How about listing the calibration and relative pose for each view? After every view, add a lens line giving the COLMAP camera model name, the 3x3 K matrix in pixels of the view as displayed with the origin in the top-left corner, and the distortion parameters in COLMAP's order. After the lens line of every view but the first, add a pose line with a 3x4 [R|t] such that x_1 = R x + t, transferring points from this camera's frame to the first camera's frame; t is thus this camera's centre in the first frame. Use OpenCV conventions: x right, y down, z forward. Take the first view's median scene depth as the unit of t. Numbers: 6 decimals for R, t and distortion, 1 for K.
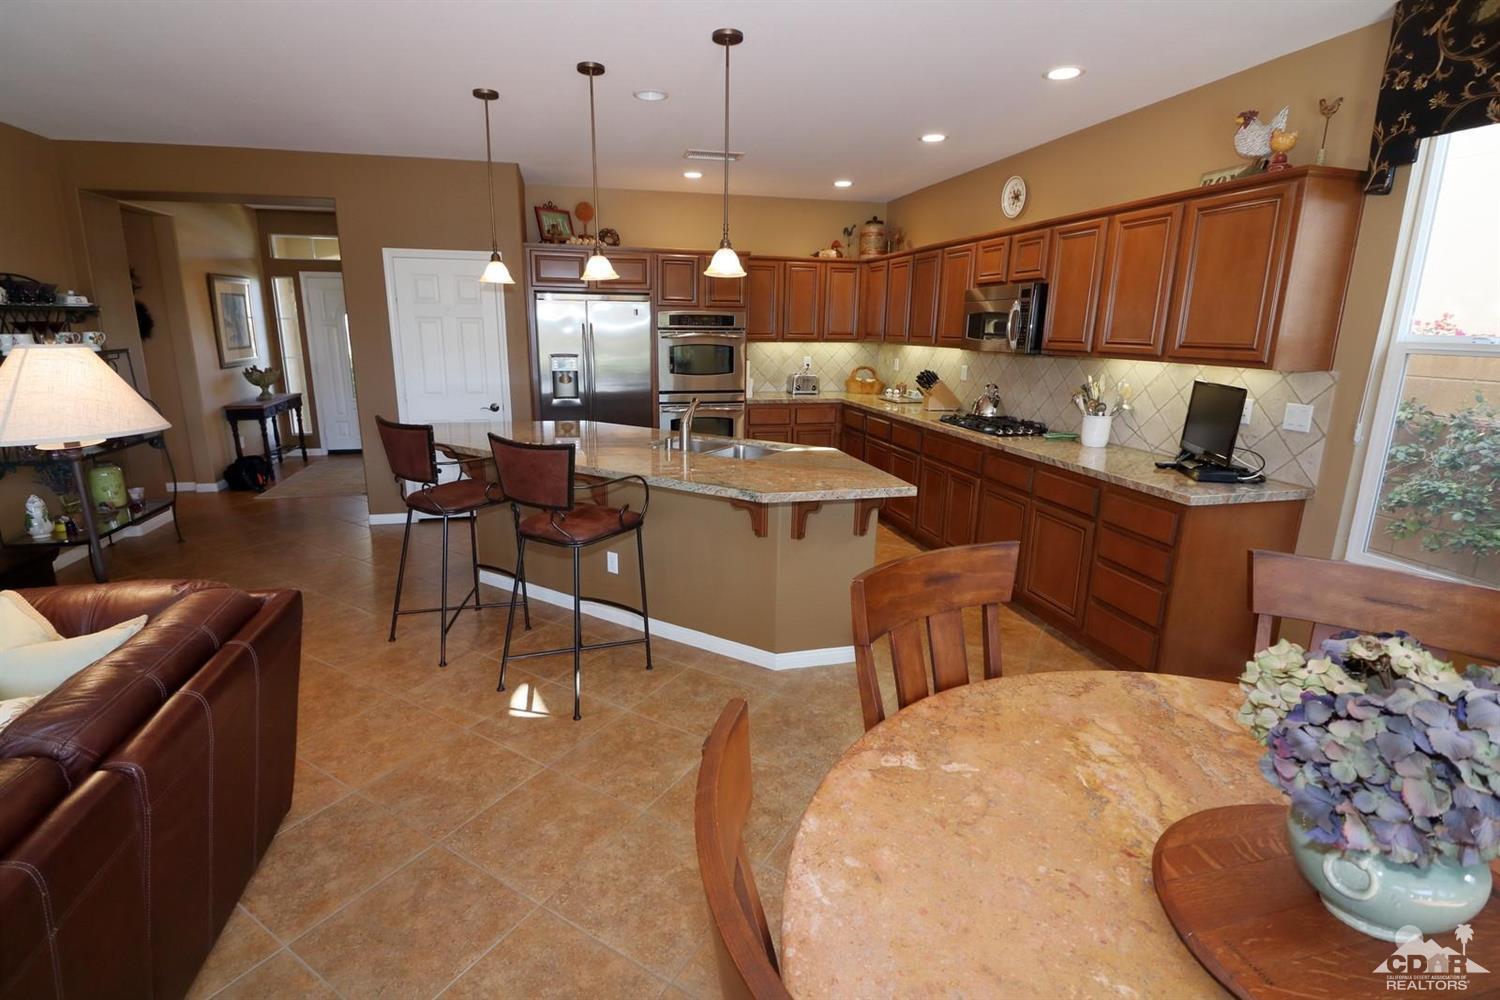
lens RADIAL K [[696.3, 0, 736.8], [0, 696.3, 496.0], [0, 0, 1]] dist [-0.011677, -0.004696]
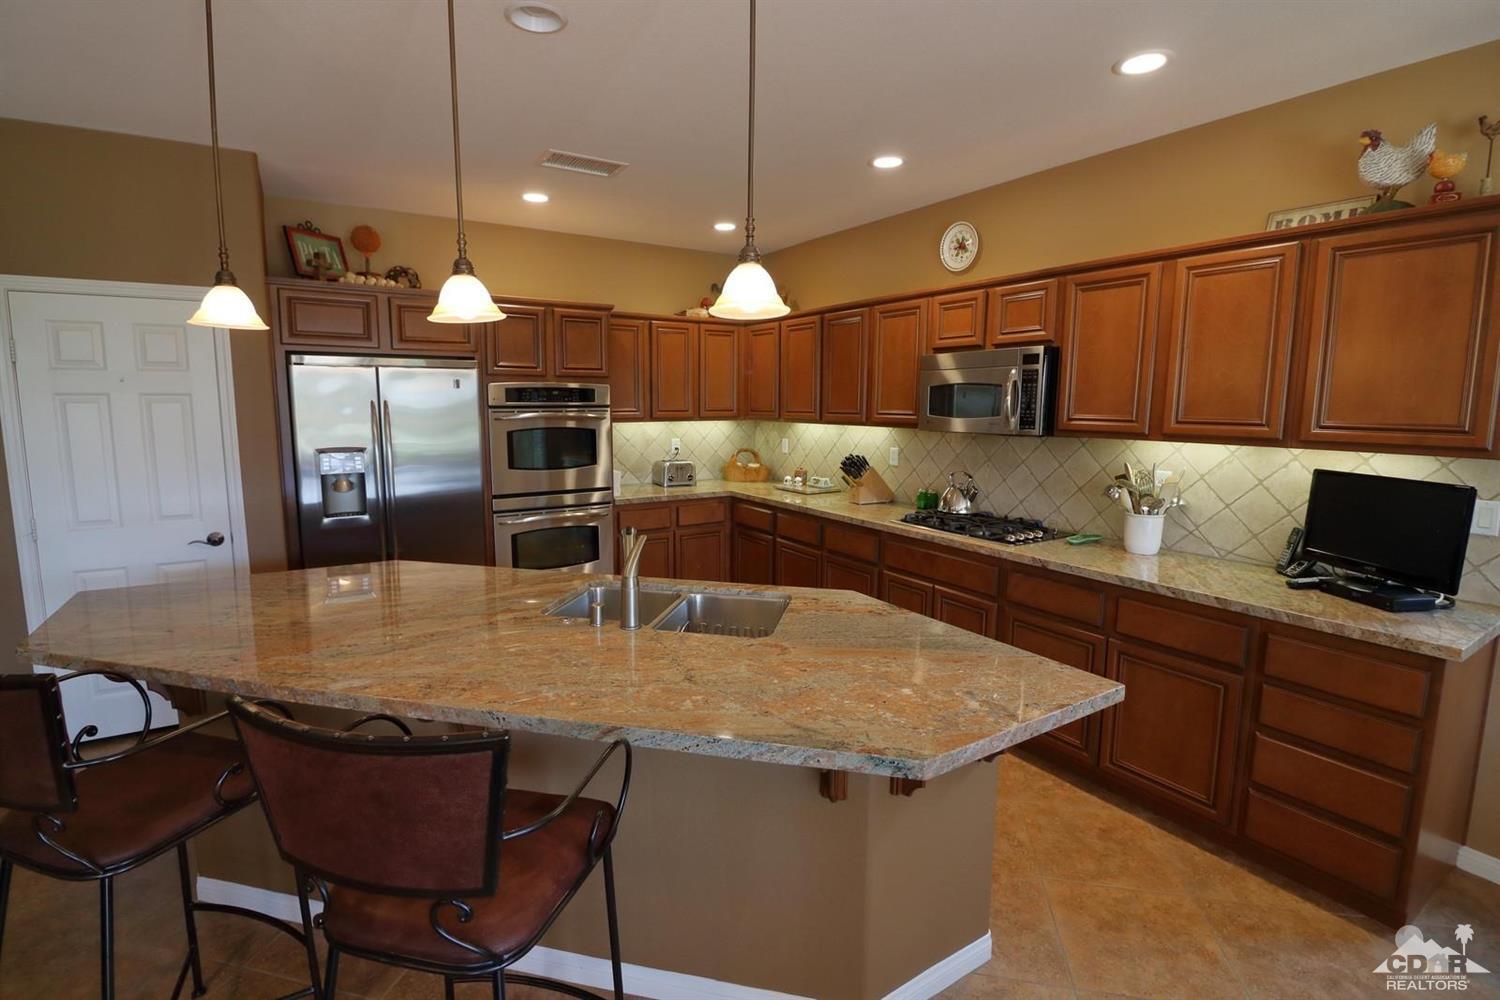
lens RADIAL K [[696.3, 0, 738.6], [0, 696.3, 492.2], [0, 0, 1]] dist [-0.011677, -0.004696]
pose [[0.945123, -0.050384, 0.322805, -0.113026], [0.083878, 0.992340, -0.090694, -0.076591], [-0.315763, 0.112794, 0.942110, 0.293071]]
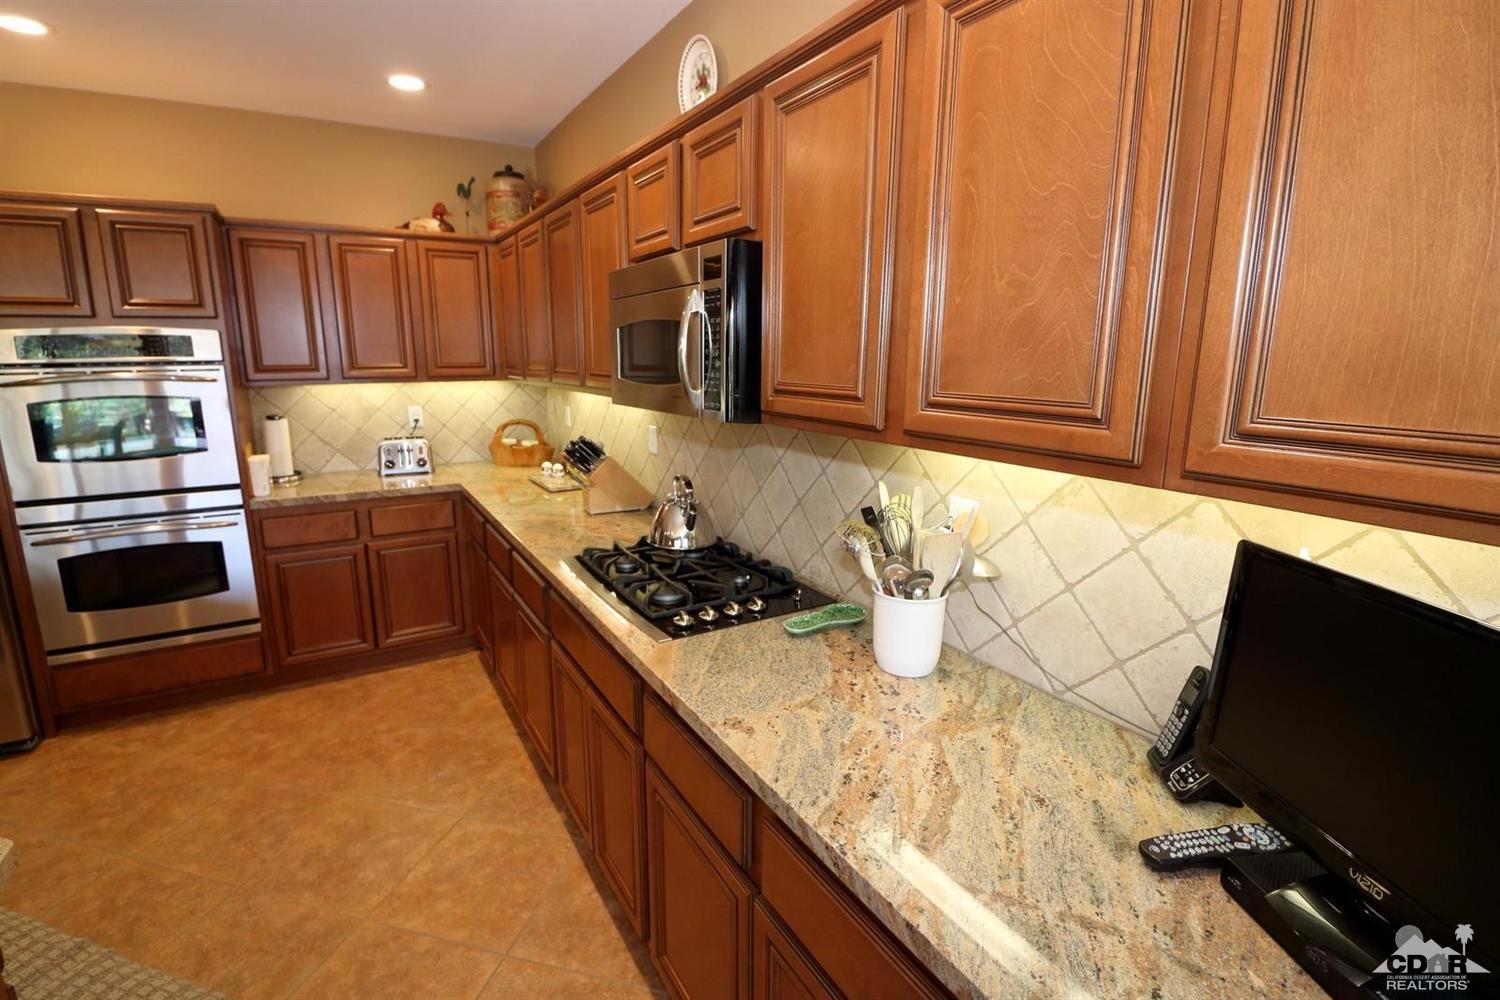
lens RADIAL K [[696.3, 0, 738.7], [0, 696.3, 497.7], [0, 0, 1]] dist [-0.011677, -0.004696]
pose [[0.955411, -0.070178, 0.286820, 0.234806], [0.078366, 0.996777, -0.017152, -0.118667], [-0.284692, 0.038864, 0.957831, 0.475657]]
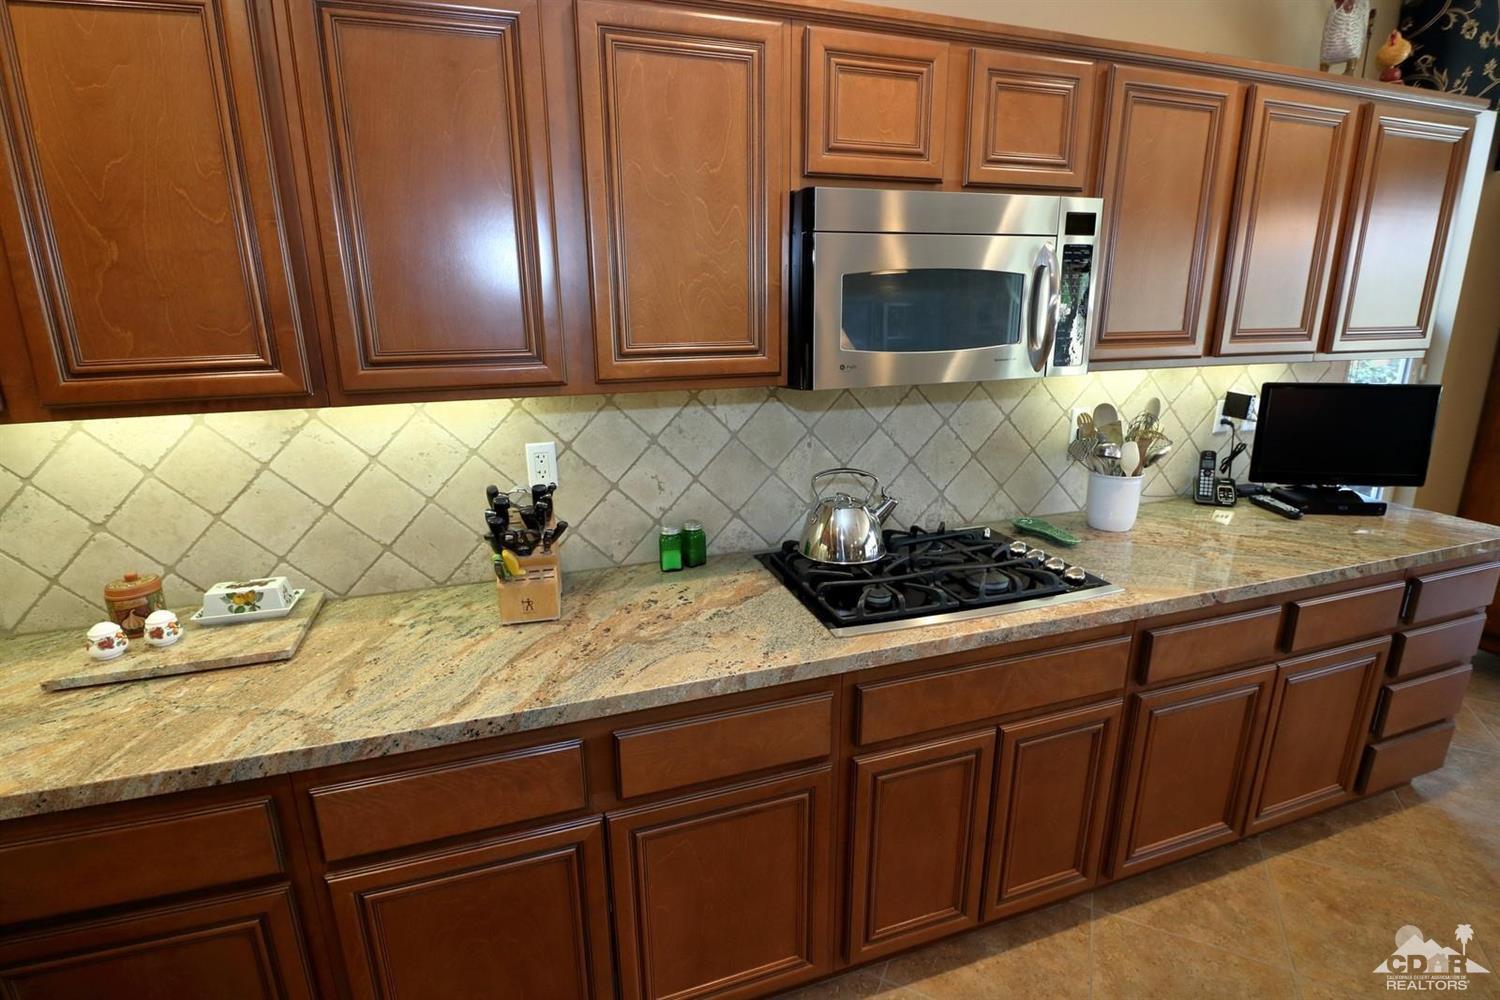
lens RADIAL K [[695.6, 0, 743.8], [0, 695.6, 494.1], [0, 0, 1]] dist [-0.010636, -0.006733]
pose [[-0.083693, -0.268067, 0.959758, 0.015746], [0.245899, 0.927797, 0.280583, -0.231067], [-0.965675, 0.259486, -0.011732, 0.923240]]
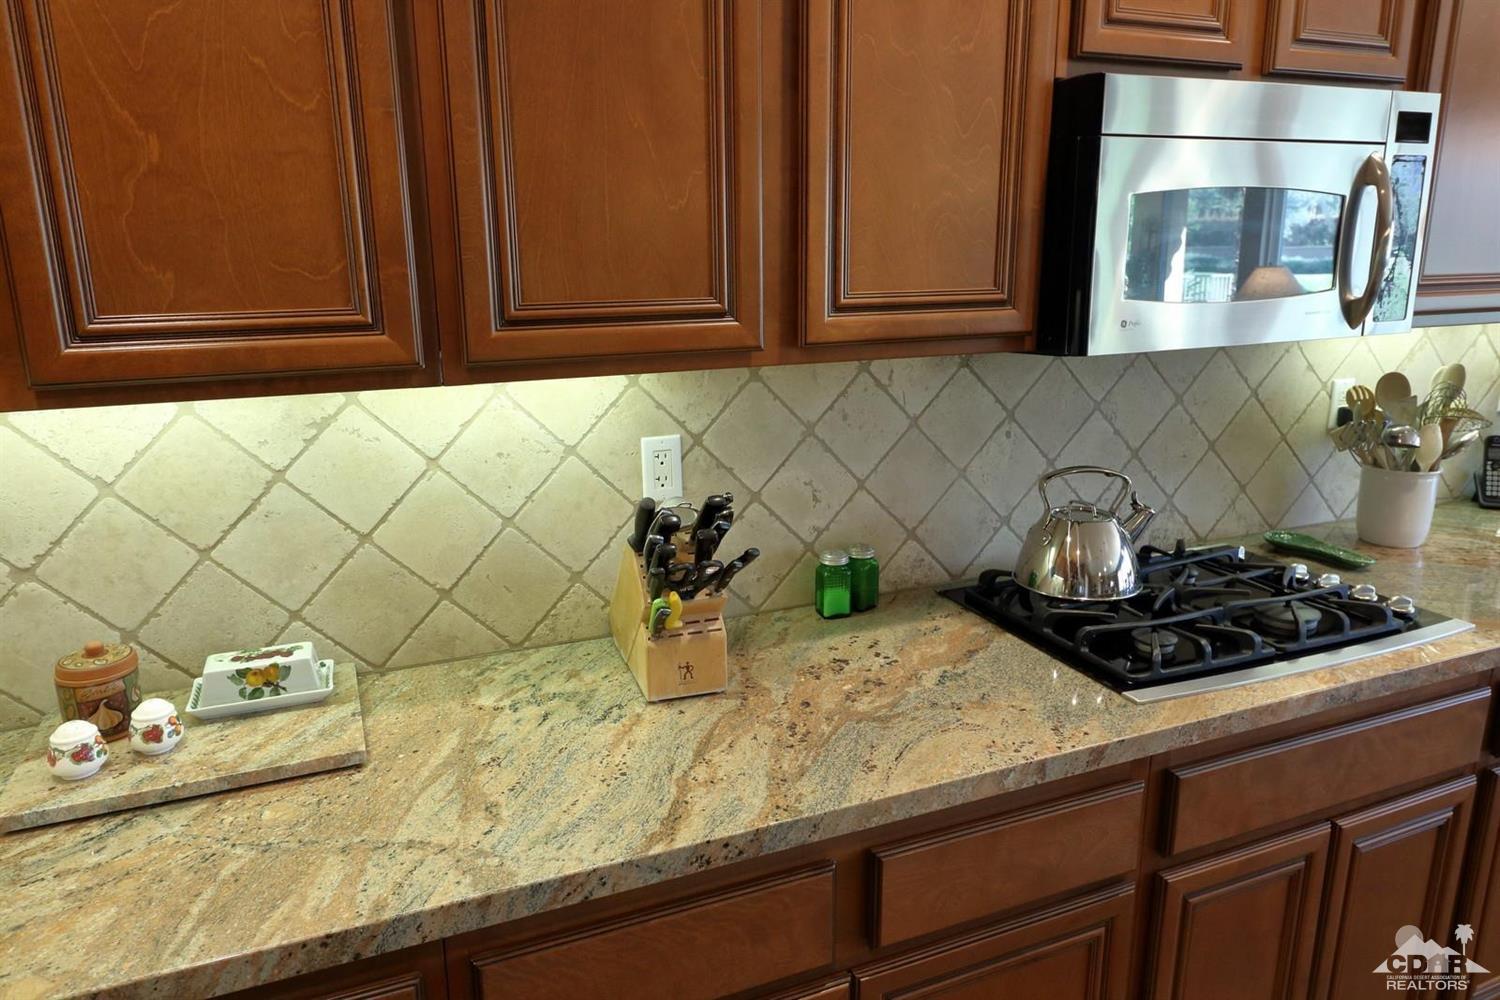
lens RADIAL K [[991.1, 0, 747.2], [0, 991.1, 490.3], [0, 0, 1]] dist [-0.000581, 0.002857]
pose [[-0.160153, -0.247514, 0.955556, 0.027095], [0.242207, 0.928603, 0.281127, -0.251753], [-0.956915, 0.276466, -0.088769, 1.008479]]
